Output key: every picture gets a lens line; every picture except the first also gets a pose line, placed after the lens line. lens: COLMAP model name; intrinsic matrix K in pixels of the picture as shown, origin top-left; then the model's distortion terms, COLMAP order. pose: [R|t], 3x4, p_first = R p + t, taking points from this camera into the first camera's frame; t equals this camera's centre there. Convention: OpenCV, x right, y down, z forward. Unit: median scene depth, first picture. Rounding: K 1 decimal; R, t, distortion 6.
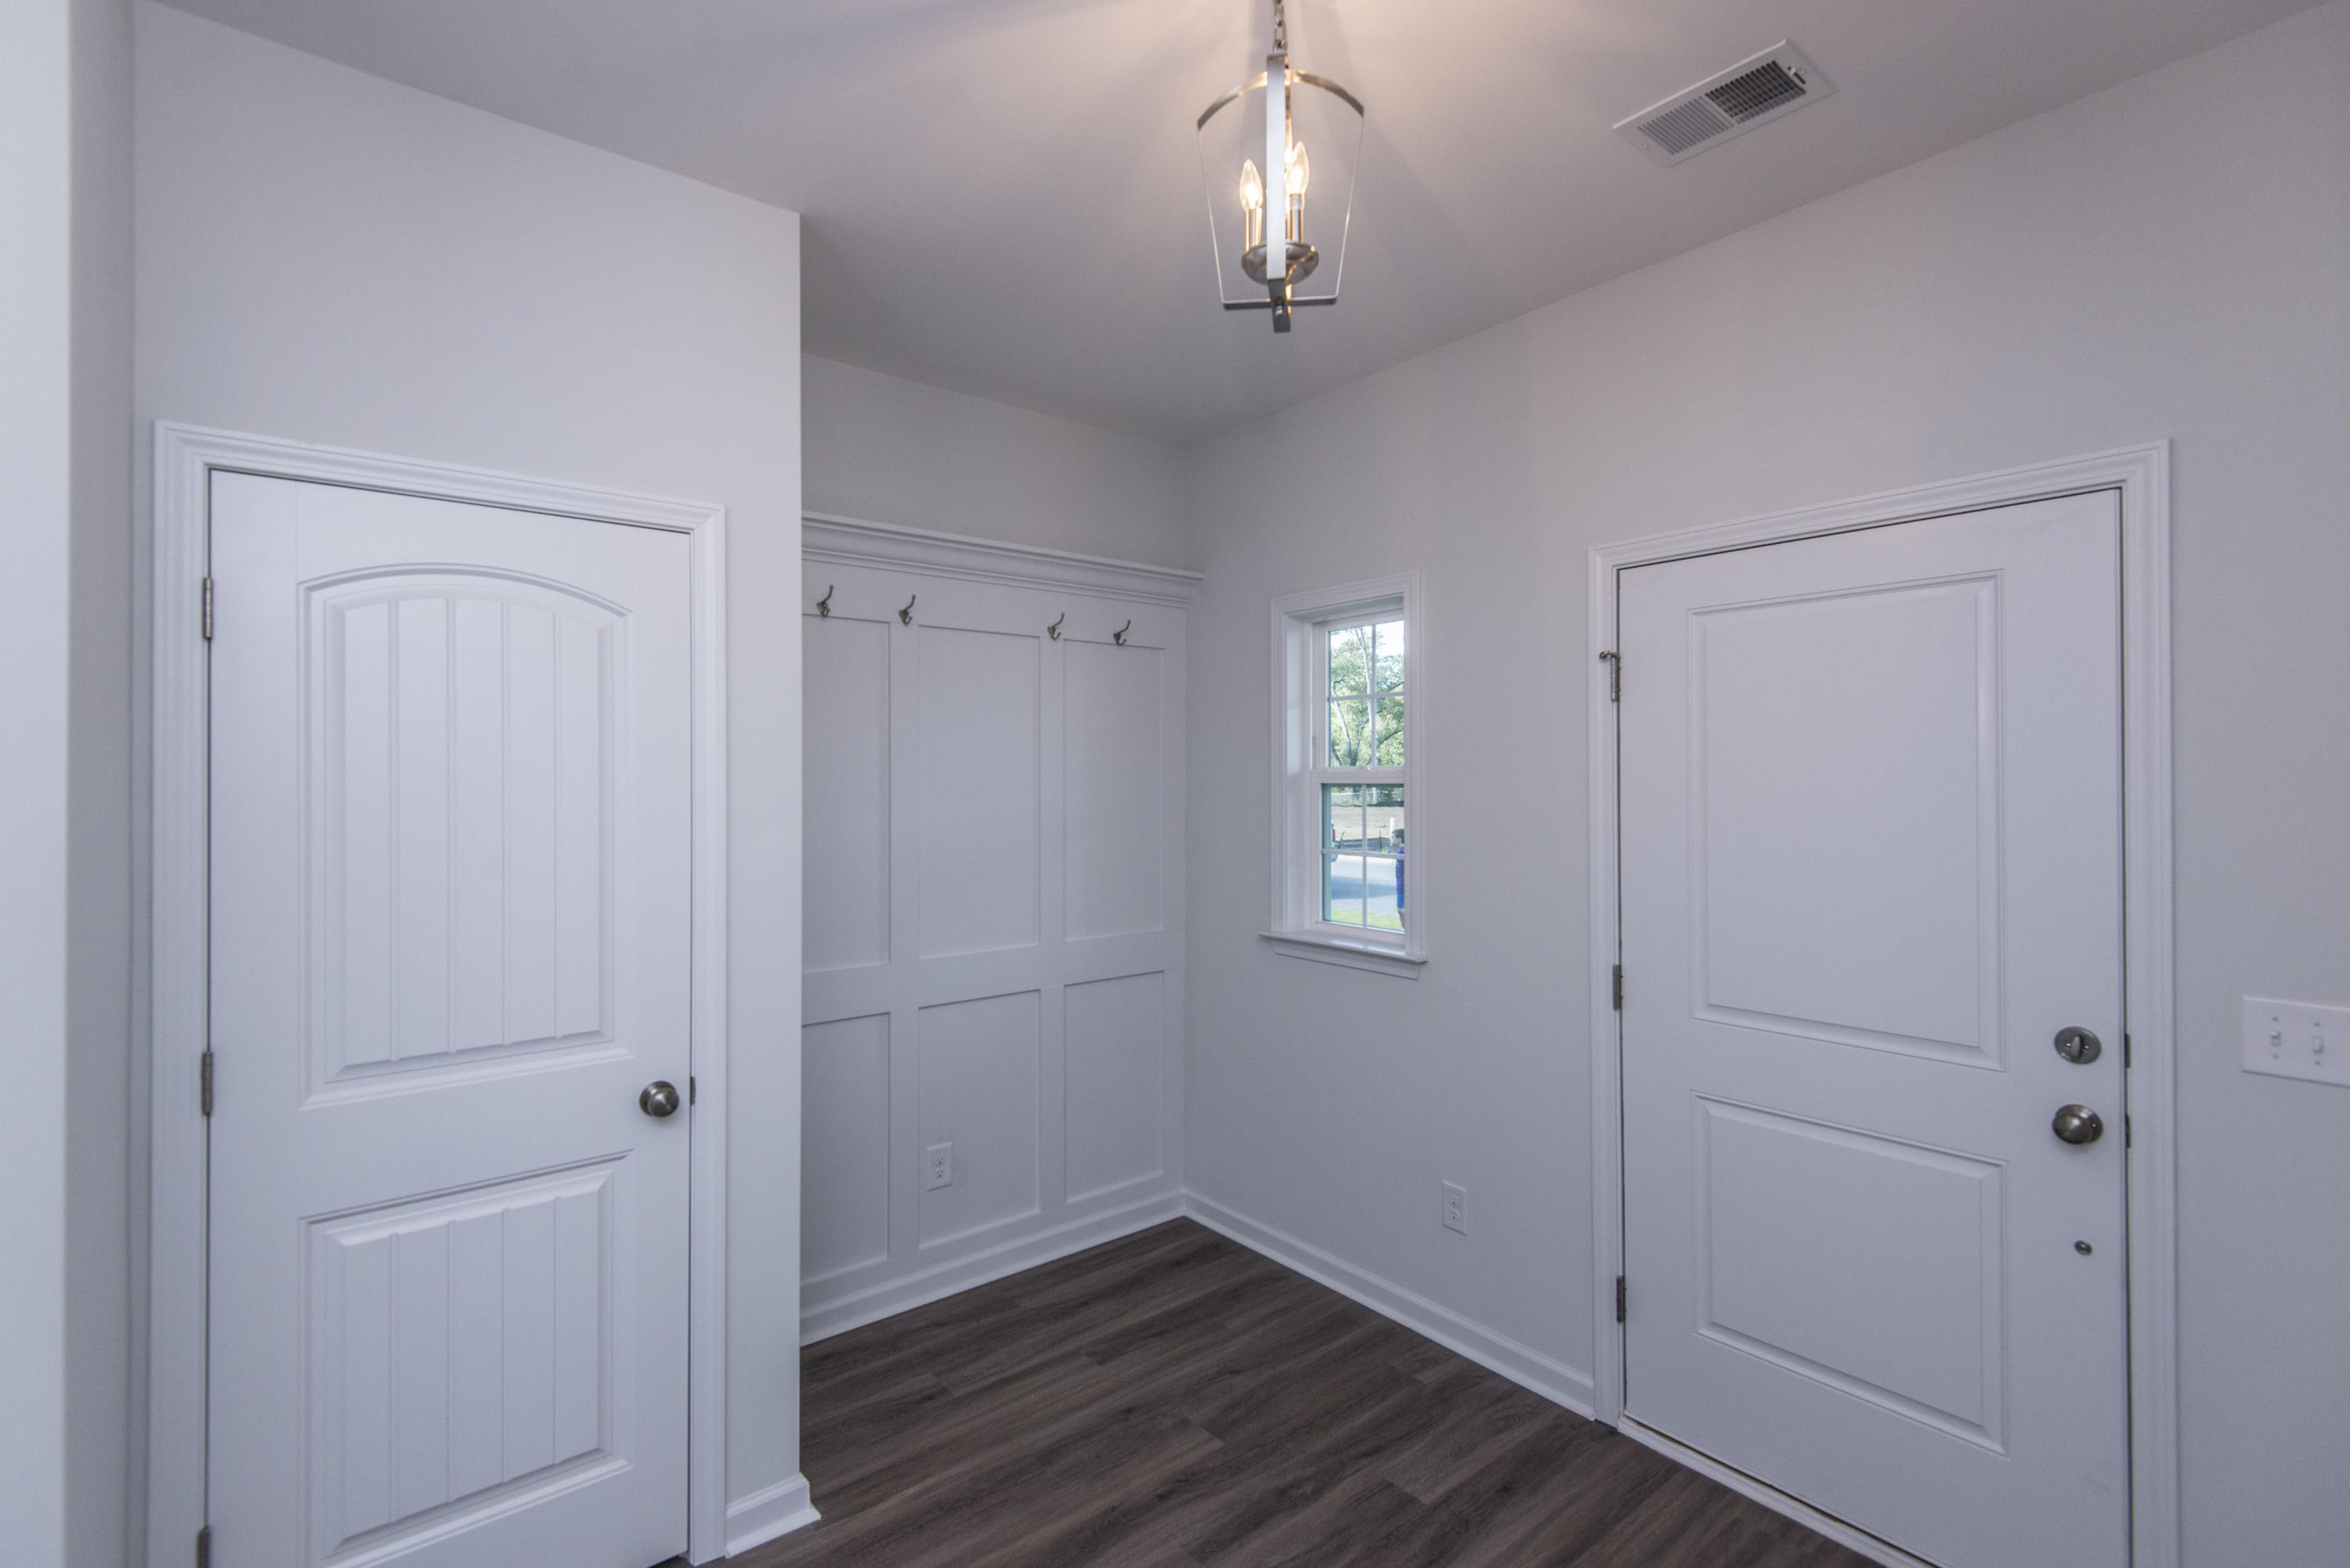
lens RADIAL K [[1065.5, 0, 1171.5], [0, 1065.5, 770.6], [0, 0, 1]] dist [0.024892, -0.008920]
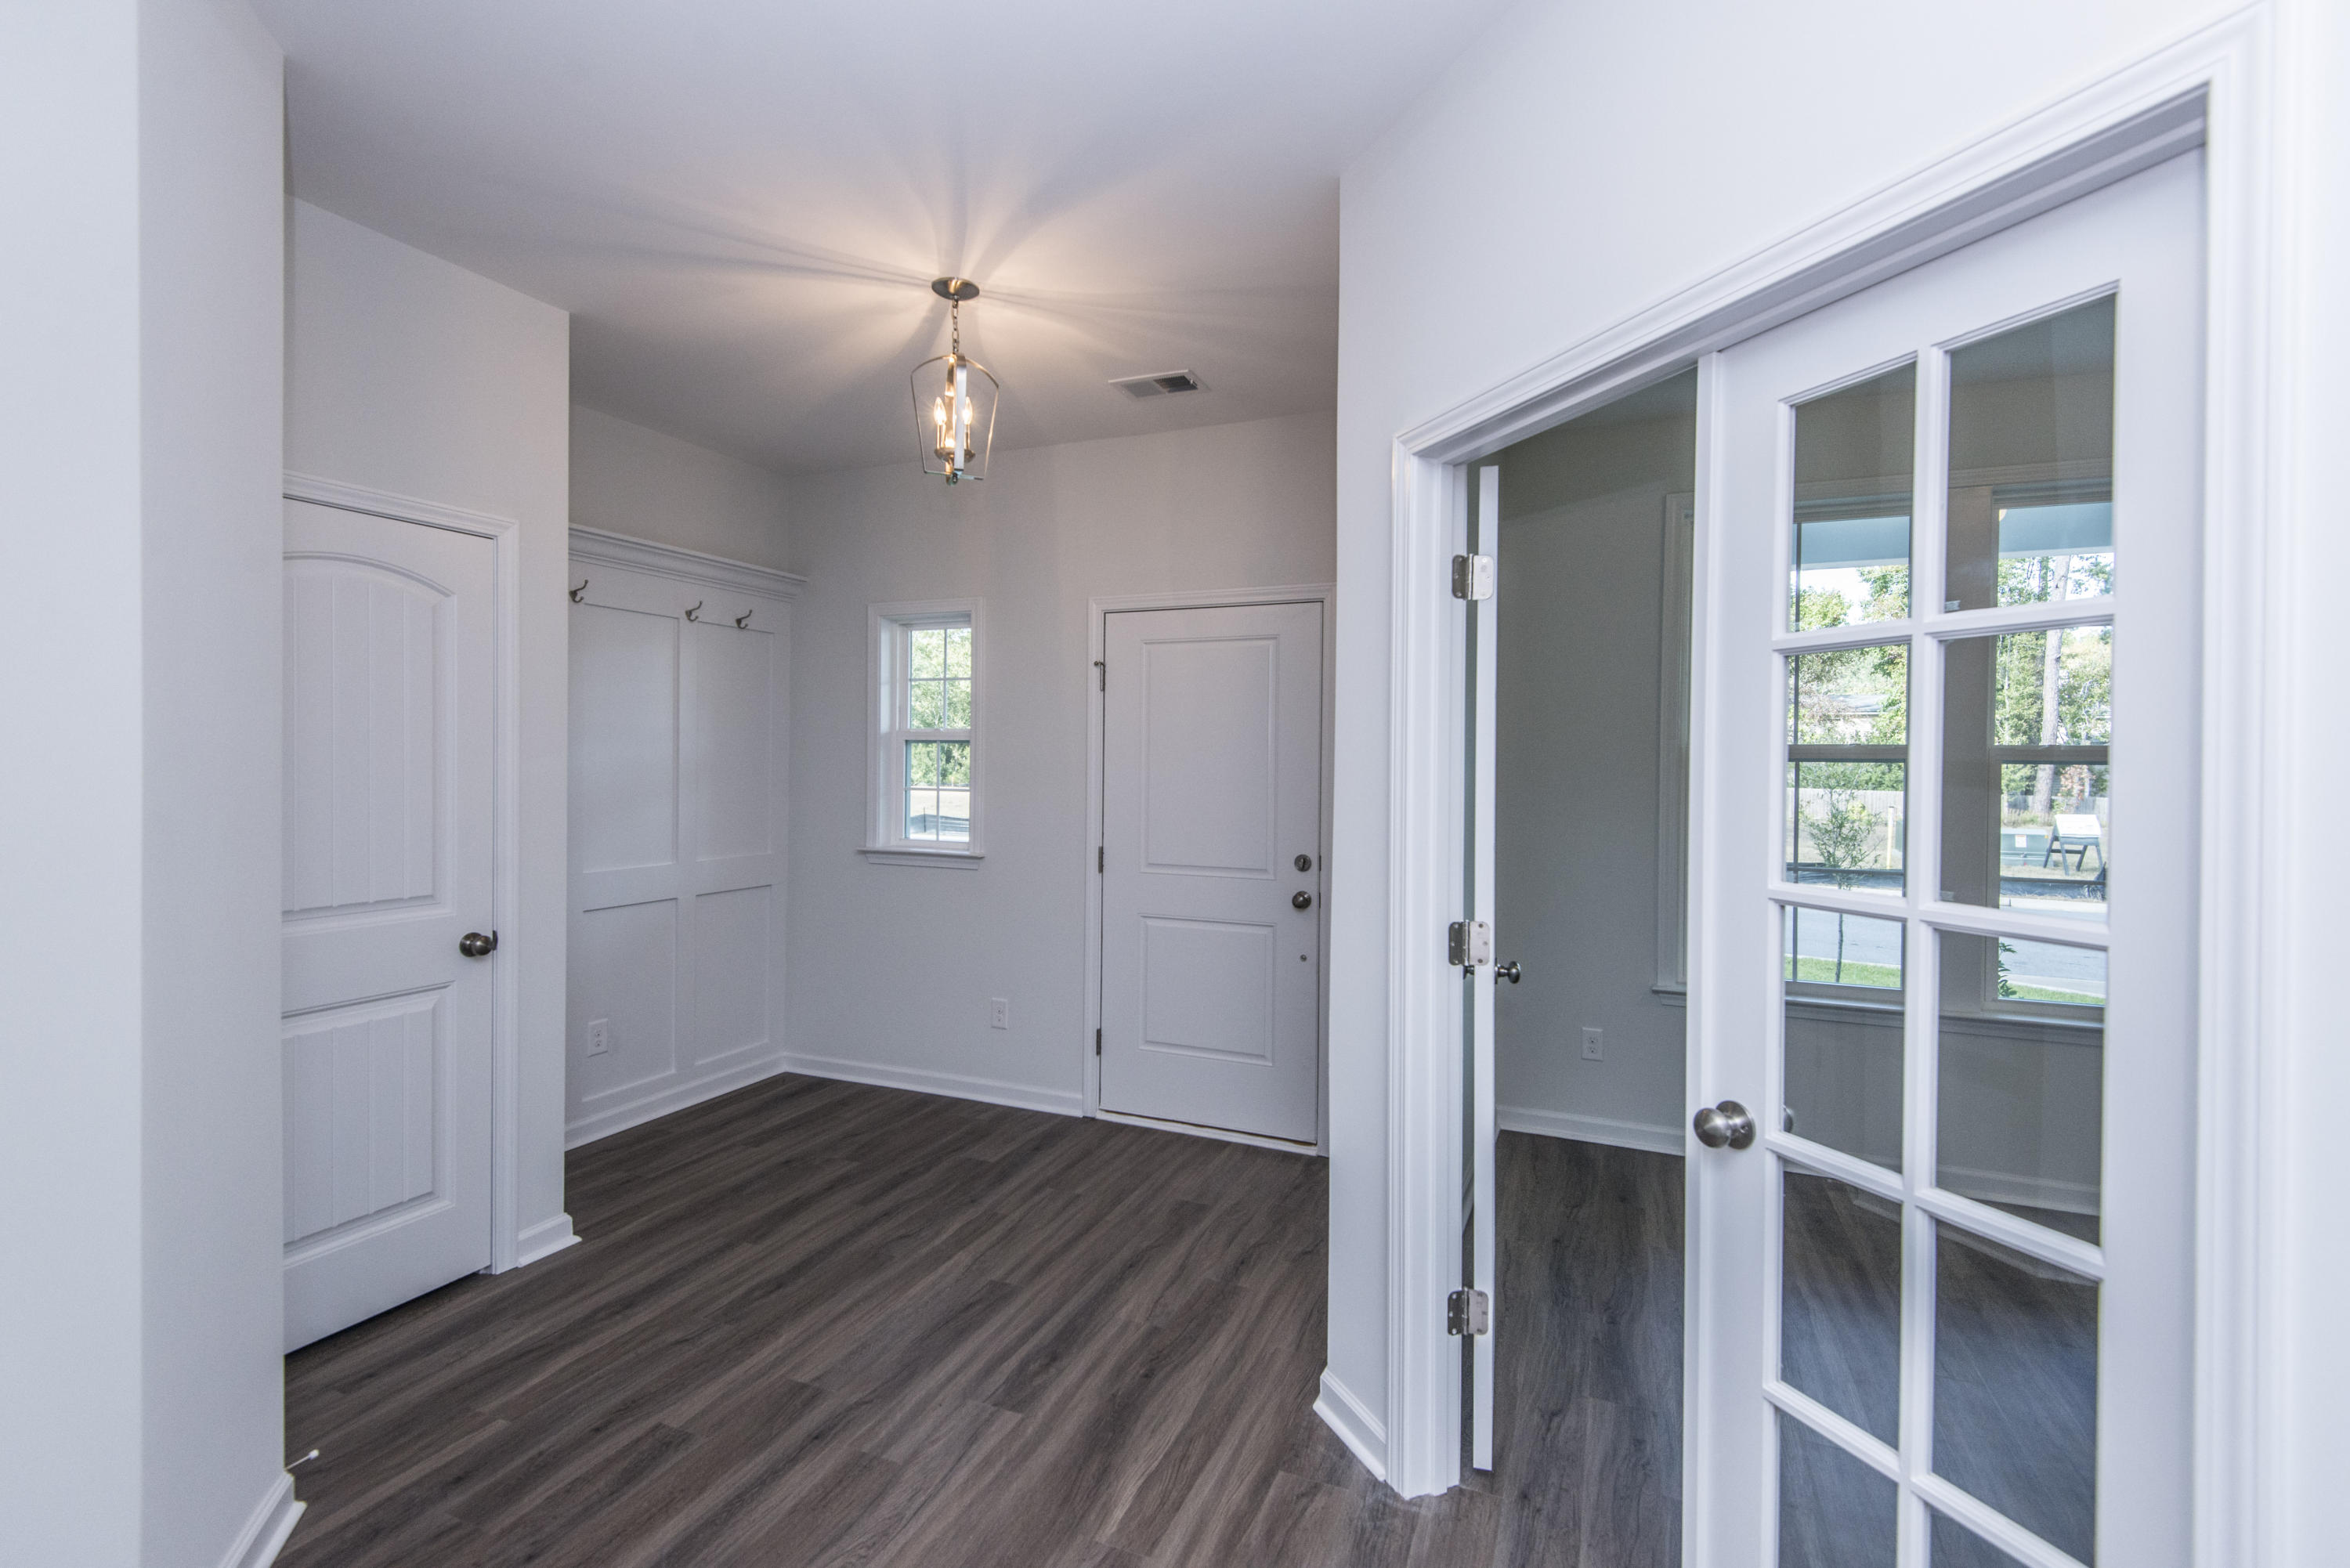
lens RADIAL K [[1065.5, 0, 1179.0], [0, 1065.5, 777.7], [0, 0, 1]] dist [0.024892, -0.008920]
pose [[0.881373, 0.005855, 0.472385, -0.265789], [-0.017317, 0.999652, 0.019919, 0.036068], [-0.472104, -0.025736, 0.881167, -0.528887]]
